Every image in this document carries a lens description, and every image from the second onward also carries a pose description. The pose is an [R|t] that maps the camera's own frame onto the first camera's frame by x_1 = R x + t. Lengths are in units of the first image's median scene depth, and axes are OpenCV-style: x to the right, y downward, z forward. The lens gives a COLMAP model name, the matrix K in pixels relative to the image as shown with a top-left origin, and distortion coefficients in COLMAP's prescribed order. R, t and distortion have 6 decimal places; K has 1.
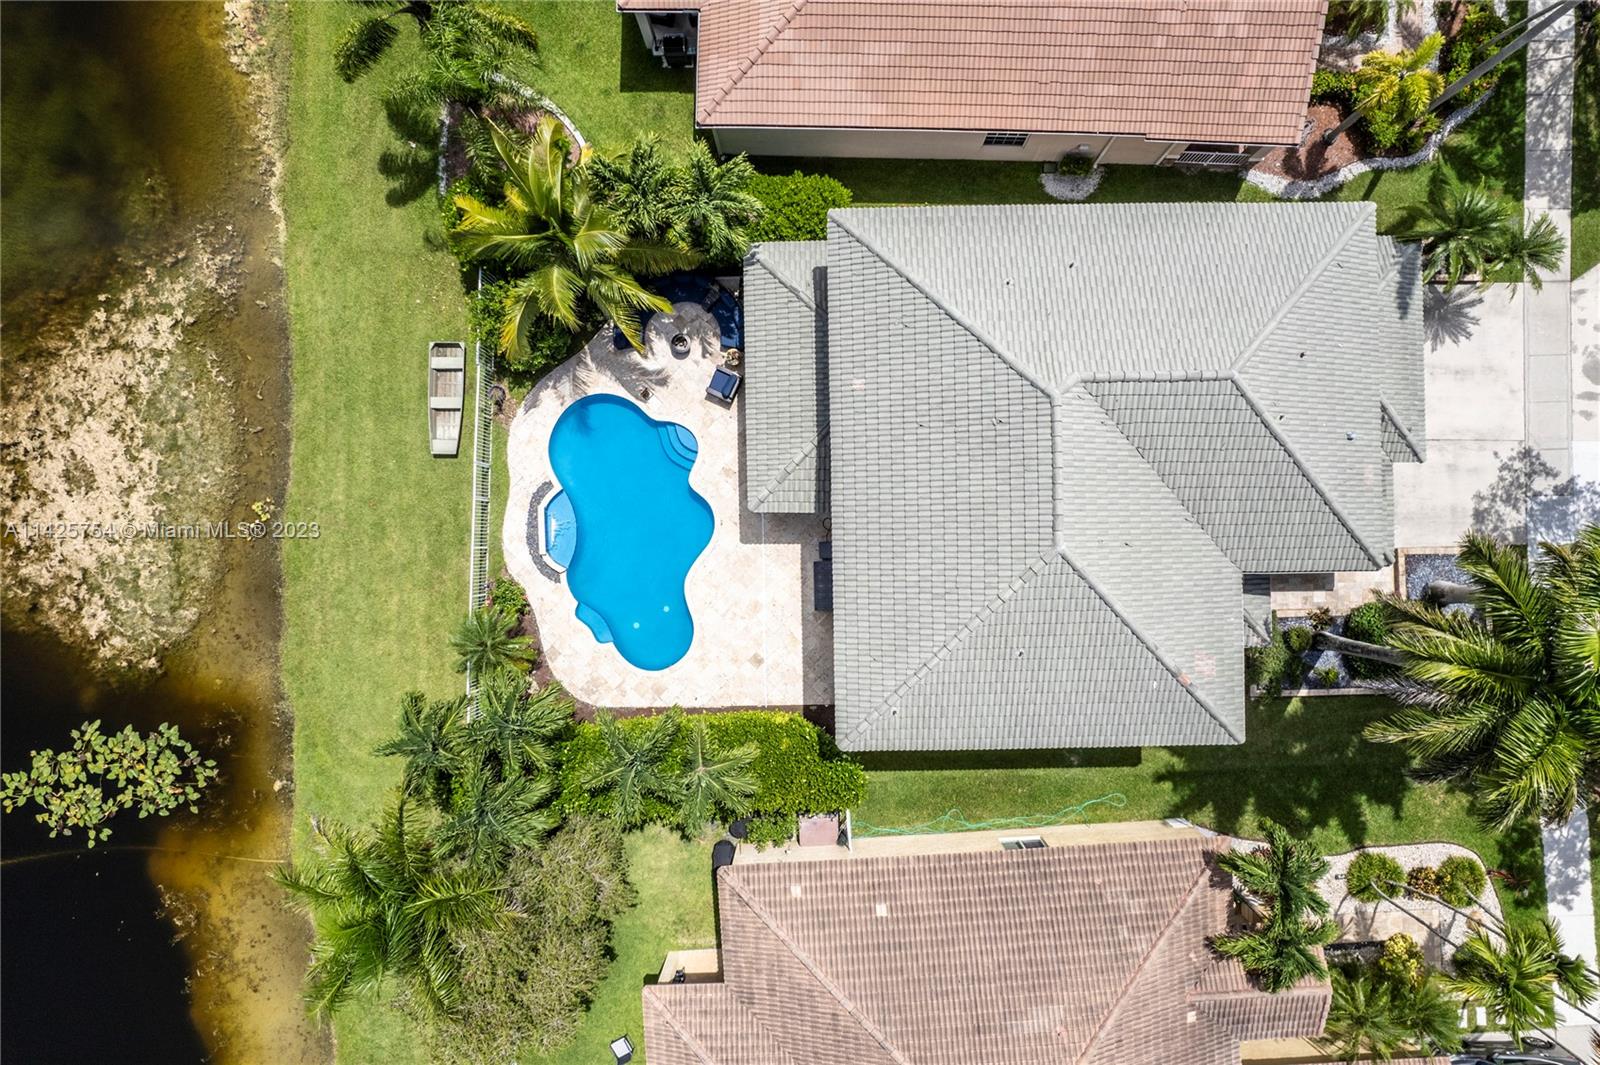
lens RADIAL K [[1024.3, 0, 798.8], [0, 1024.3, 533.7], [0, 0, 1]] dist [-0.000778, 0.002483]
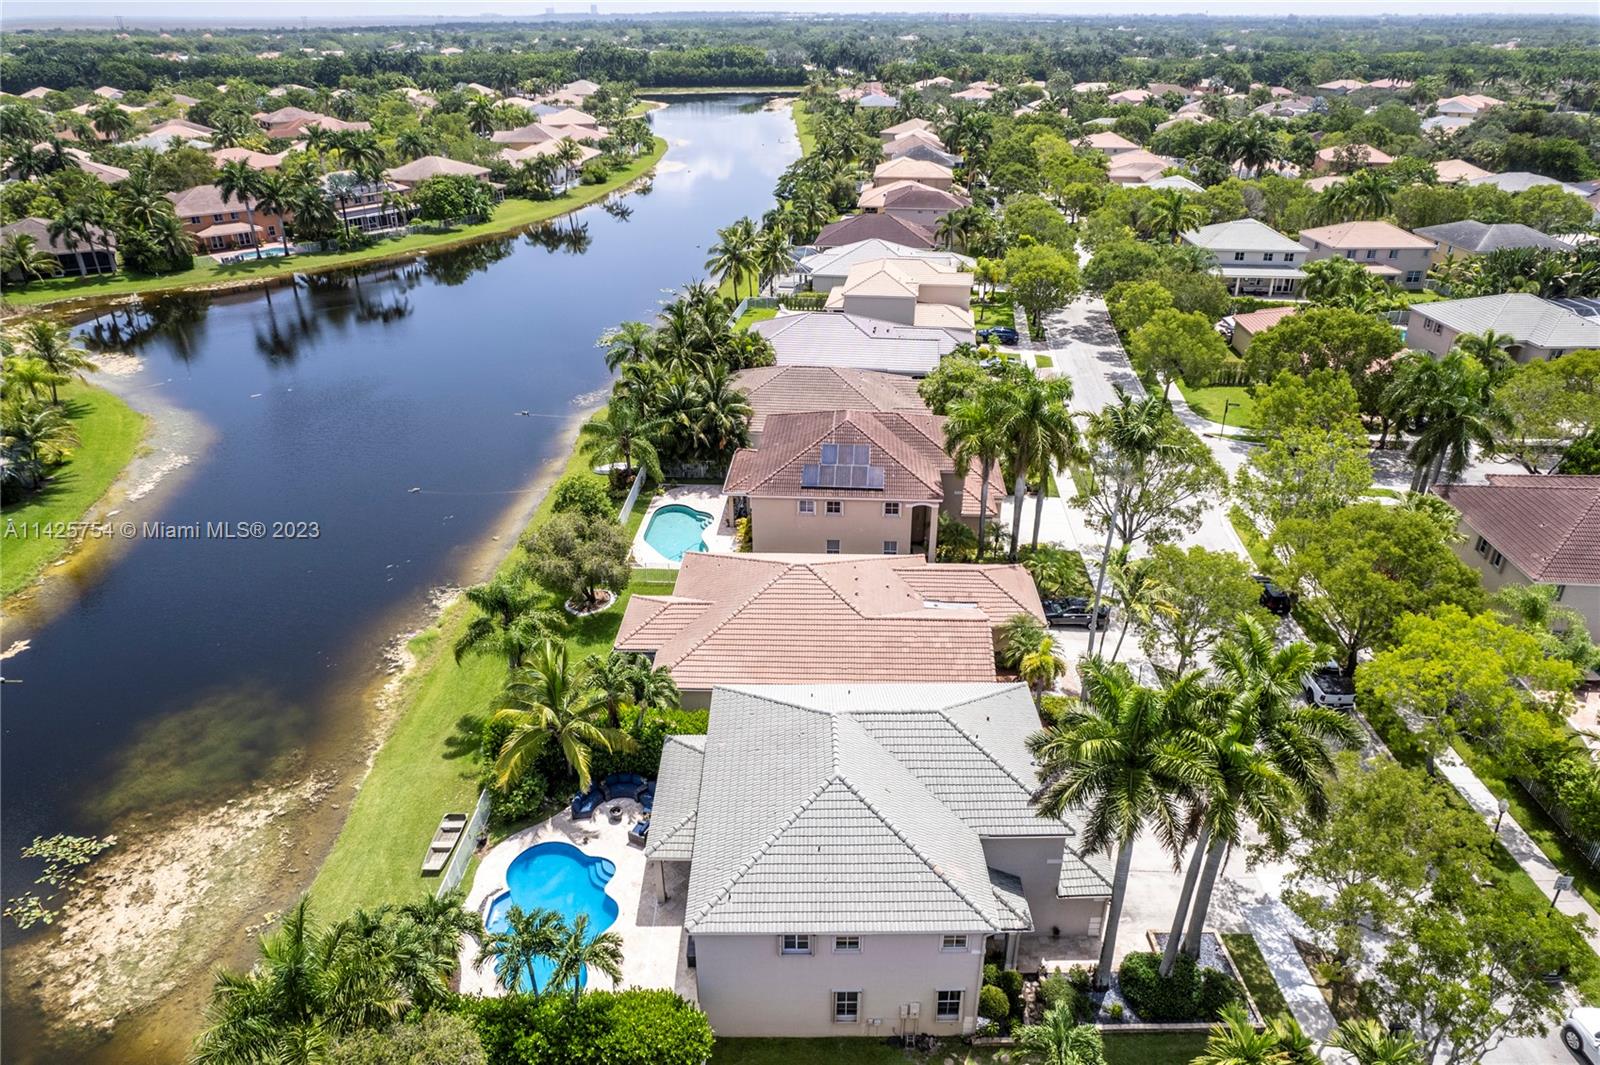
lens RADIAL K [[1024.3, 0, 802.1], [0, 1024.3, 535.9], [0, 0, 1]] dist [-0.000778, 0.002483]
pose [[0.999889, 0.009814, -0.011206, 0.162303], [-0.014487, 0.465600, -0.884877, 0.914266], [-0.003467, 0.884941, 0.465691, -0.029056]]
